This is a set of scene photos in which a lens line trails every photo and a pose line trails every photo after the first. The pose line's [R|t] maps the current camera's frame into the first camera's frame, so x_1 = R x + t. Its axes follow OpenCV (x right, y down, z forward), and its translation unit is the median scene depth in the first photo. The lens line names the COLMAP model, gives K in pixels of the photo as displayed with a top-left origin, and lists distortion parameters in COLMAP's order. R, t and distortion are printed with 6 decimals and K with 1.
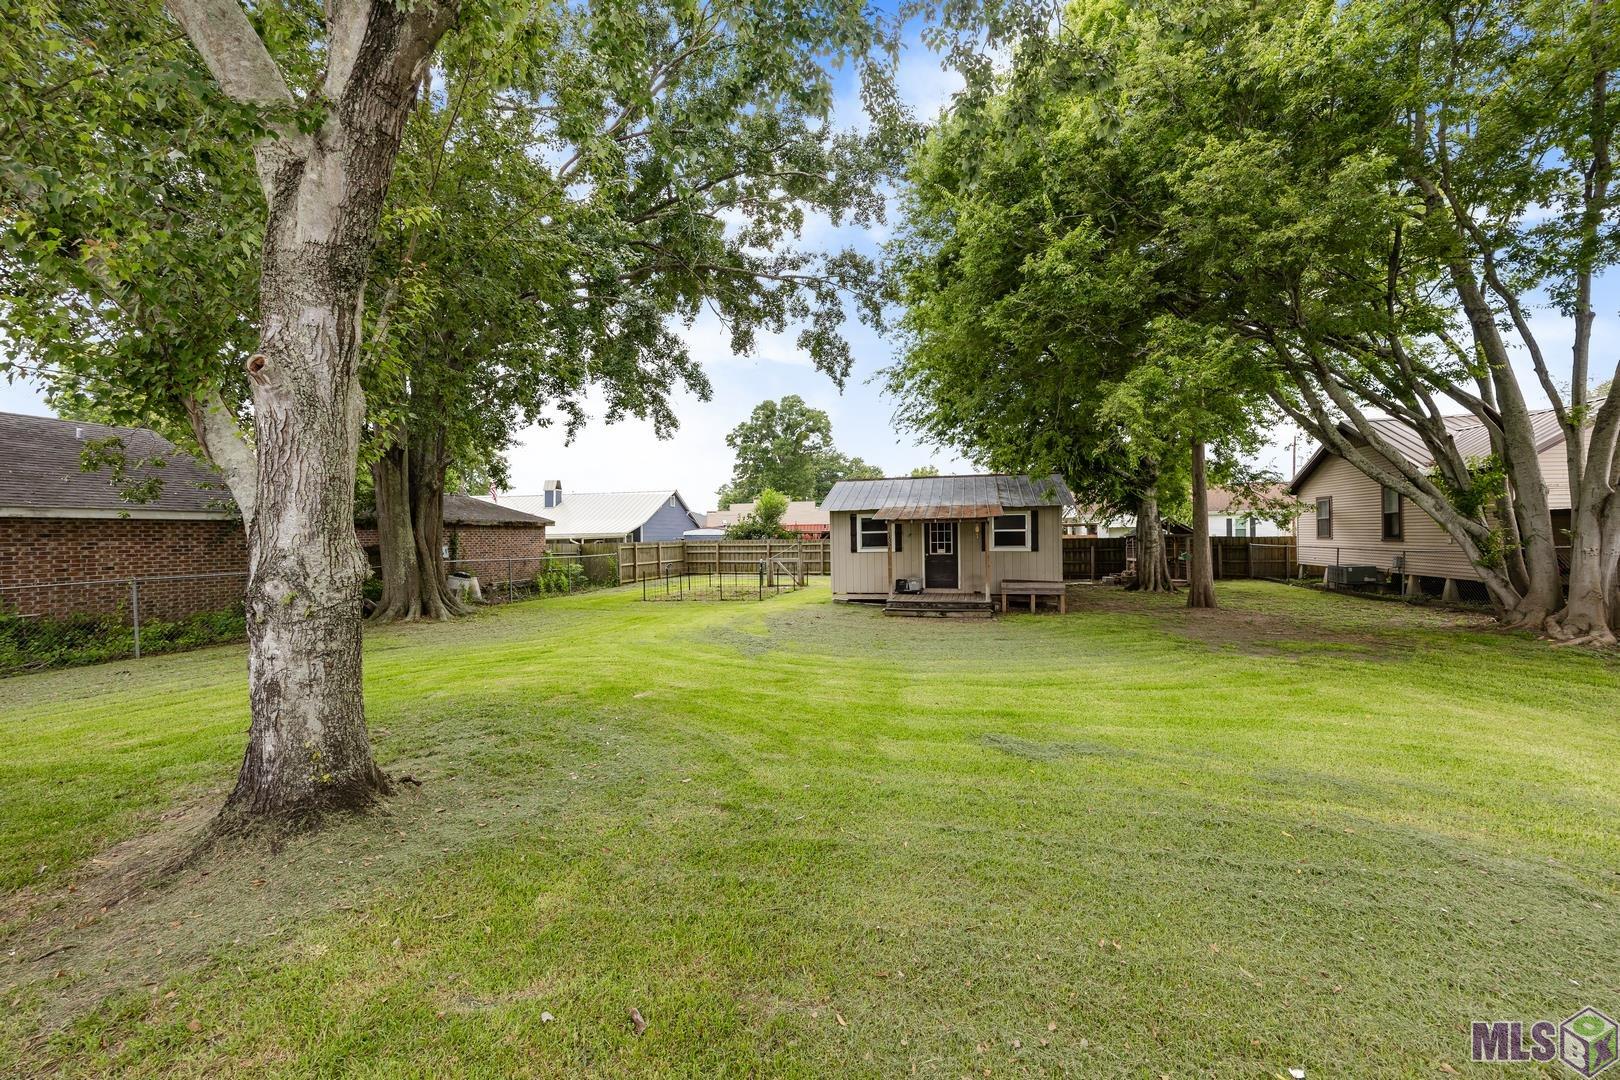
lens RADIAL K [[636.0, 0, 816.6], [0, 636.0, 535.7], [0, 0, 1]] dist [0.013464, 0.000029]
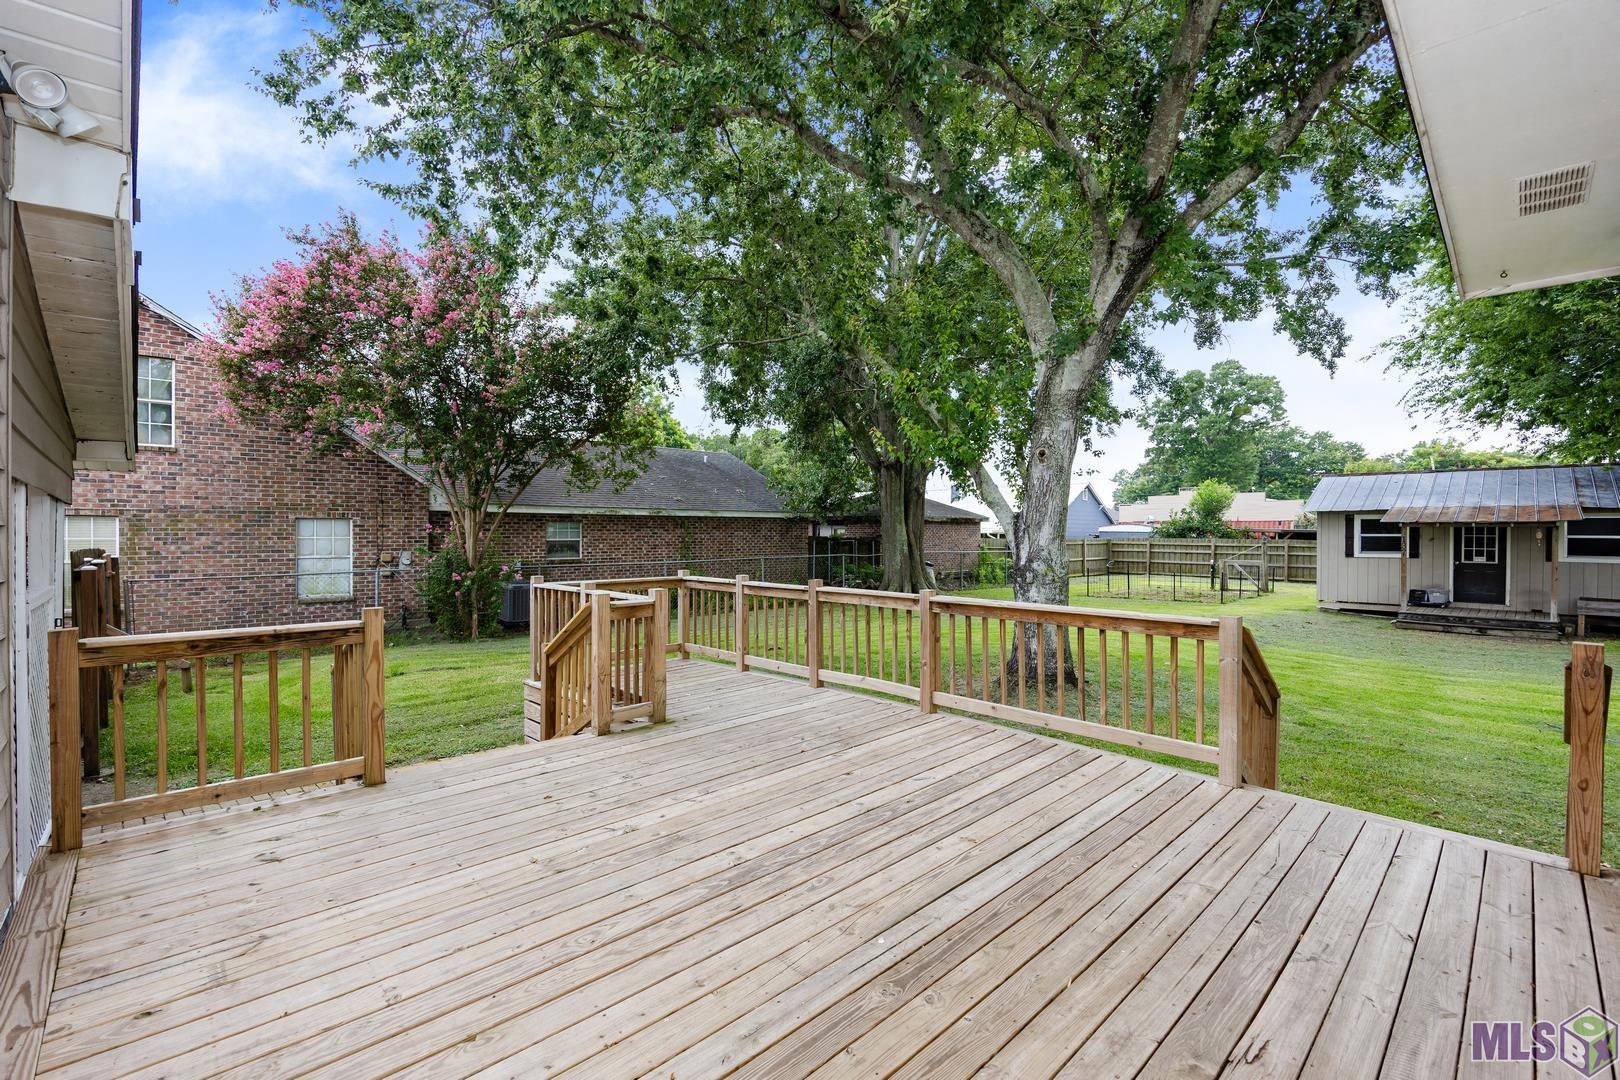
lens RADIAL K [[700.1, 0, 796.7], [0, 700.1, 539.0], [0, 0, 1]] dist [-0.014246, 0.000054]
pose [[0.839273, 0.022896, -0.543228, -0.059123], [-0.014949, 0.999707, 0.019040, -0.005644], [0.543505, -0.007859, 0.839369, -0.228252]]
